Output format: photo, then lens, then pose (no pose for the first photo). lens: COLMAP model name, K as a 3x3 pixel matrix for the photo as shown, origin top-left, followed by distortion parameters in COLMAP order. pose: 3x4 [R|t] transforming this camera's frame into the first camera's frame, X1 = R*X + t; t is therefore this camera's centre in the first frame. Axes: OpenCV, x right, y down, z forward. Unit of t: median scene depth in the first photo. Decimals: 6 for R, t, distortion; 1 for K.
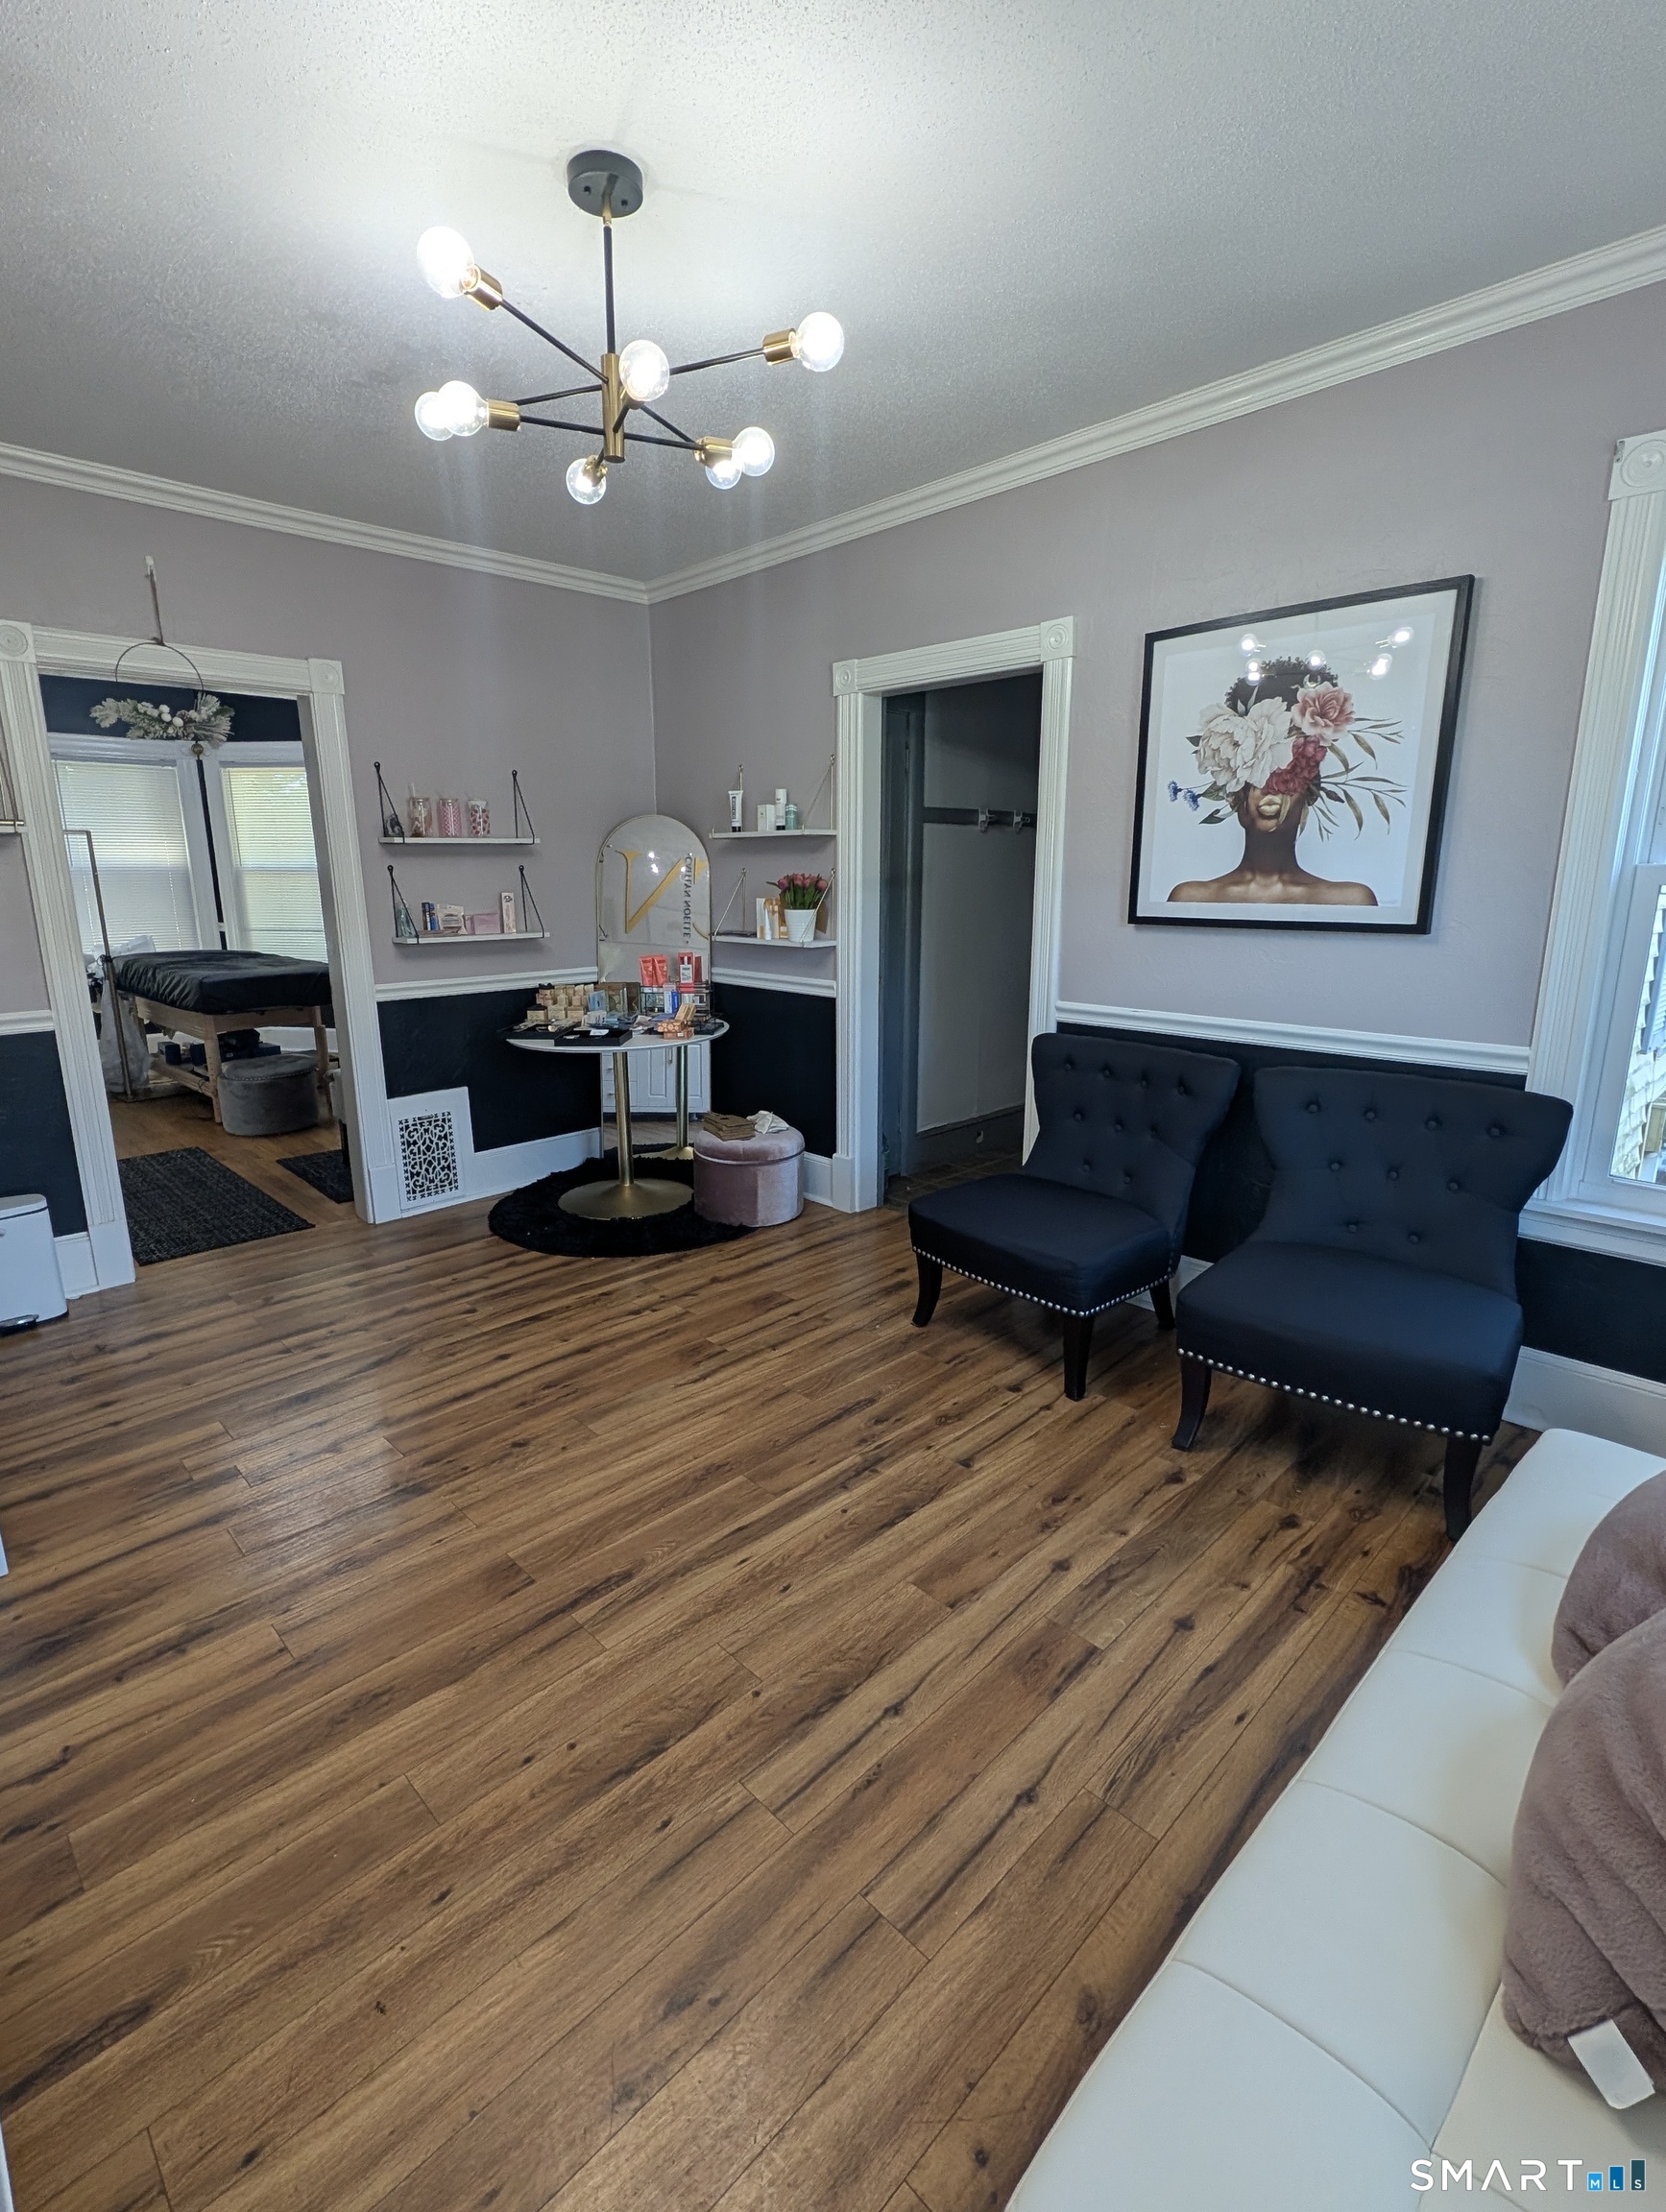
lens RADIAL K [[1032.2, 0, 823.6], [0, 1032.2, 1102.7], [0, 0, 1]] dist [0.000821, 0.000479]
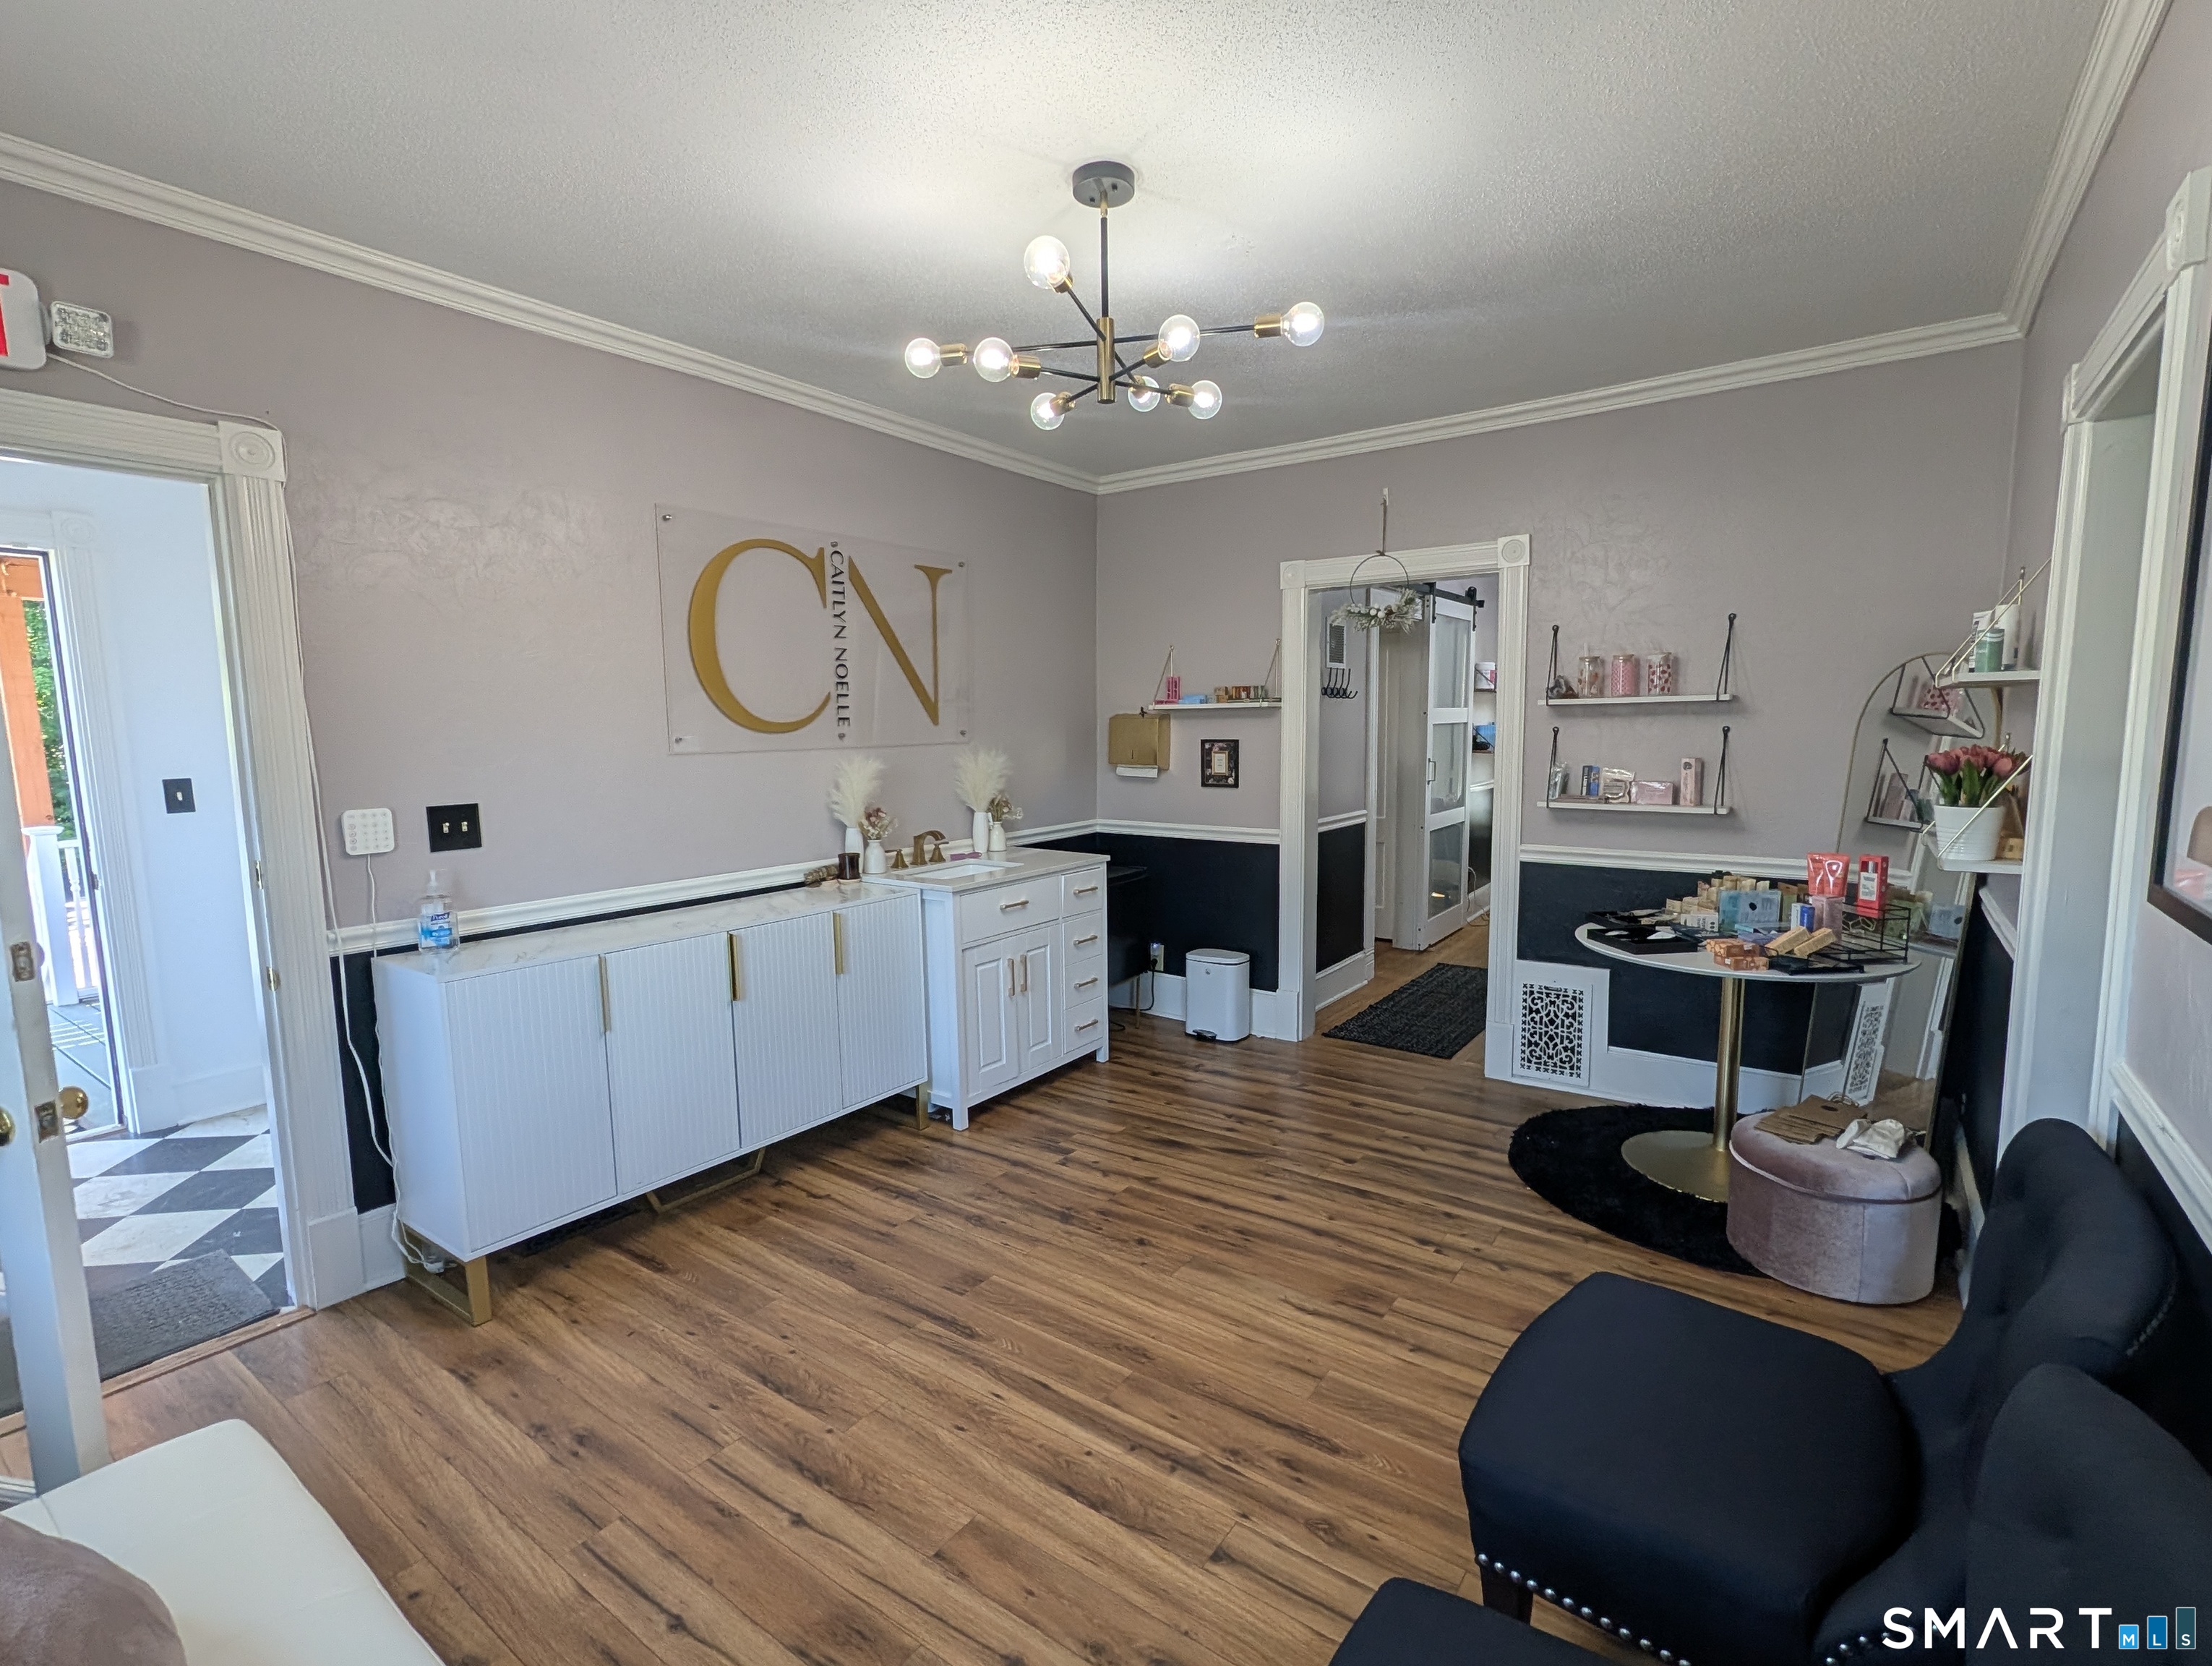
lens RADIAL K [[1032.3, 0, 1098.7], [0, 1032.3, 839.9], [0, 0, 1]] dist [0.000821, 0.000479]
pose [[0.165018, 0.115266, -0.979532, 0.688786], [-0.208262, 0.974826, 0.079627, -0.162777], [0.964052, 0.190860, 0.184870, 0.605500]]
